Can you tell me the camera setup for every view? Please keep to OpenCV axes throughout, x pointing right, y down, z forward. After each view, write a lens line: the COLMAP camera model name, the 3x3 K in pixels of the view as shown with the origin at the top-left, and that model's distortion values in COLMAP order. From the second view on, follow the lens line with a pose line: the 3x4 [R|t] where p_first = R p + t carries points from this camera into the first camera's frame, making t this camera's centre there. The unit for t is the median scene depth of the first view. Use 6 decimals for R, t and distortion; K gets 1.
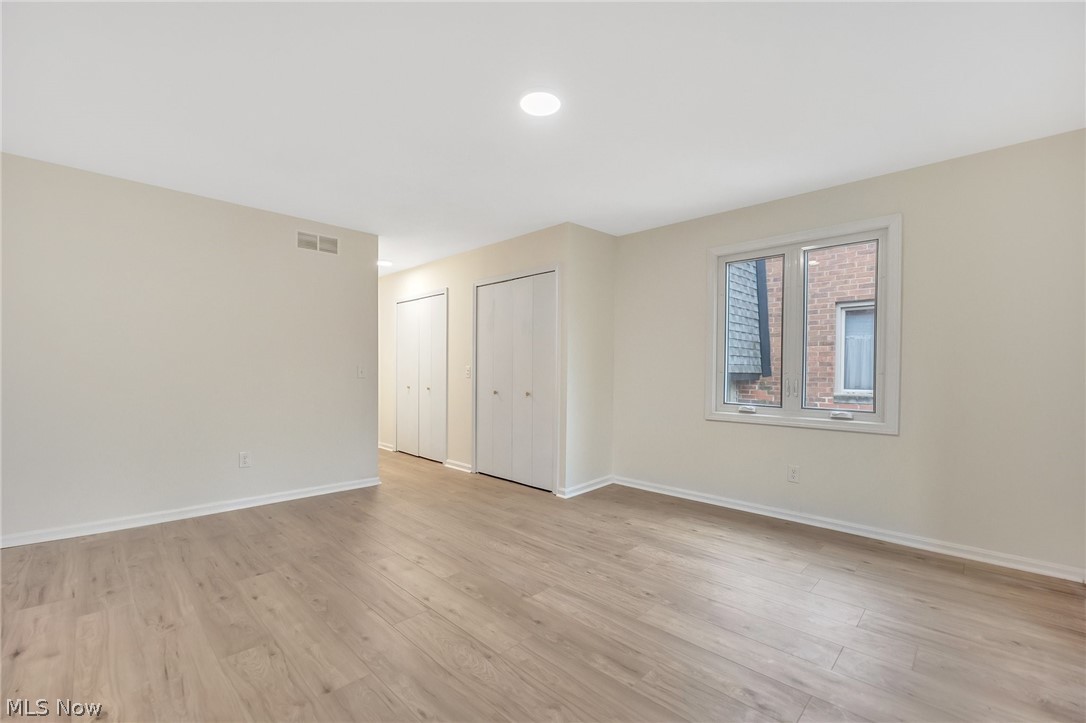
lens RADIAL K [[451.7, 0, 542.0], [0, 451.7, 373.6], [0, 0, 1]] dist [-0.020238, 0.000062]
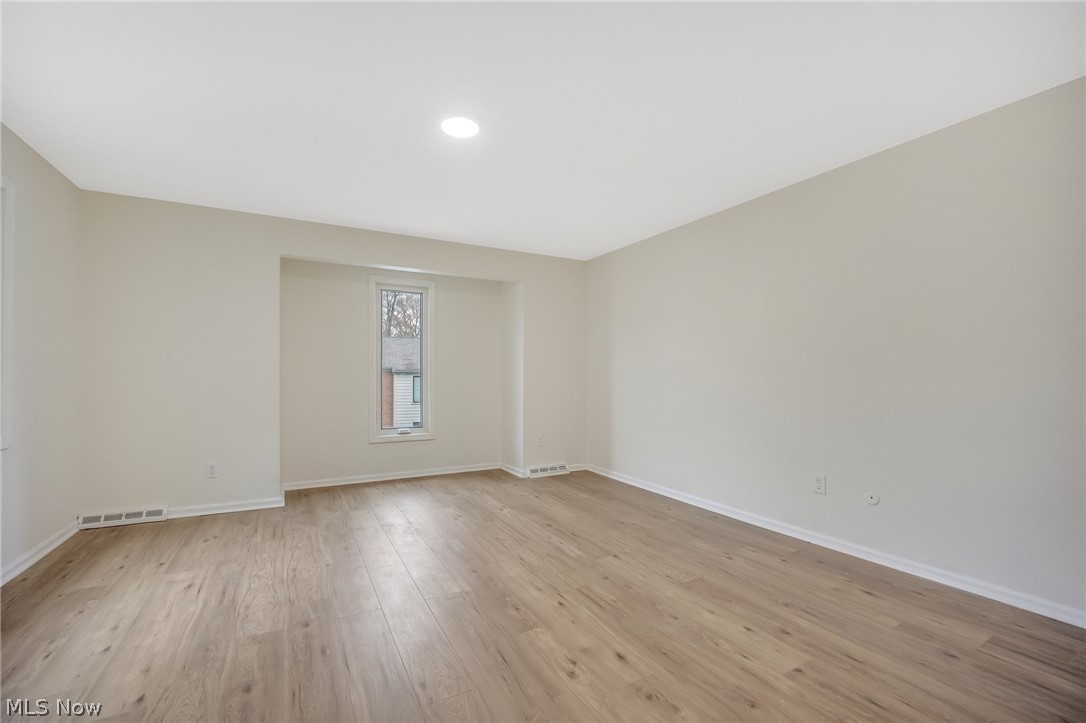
lens RADIAL K [[451.7, 0, 542.0], [0, 451.7, 373.6], [0, 0, 1]] dist [-0.020238, 0.000062]
pose [[-0.959447, -0.008083, 0.281775, -0.473247], [-0.005778, 0.999943, 0.009008, -0.013304], [-0.281831, 0.007014, -0.959438, 1.881652]]
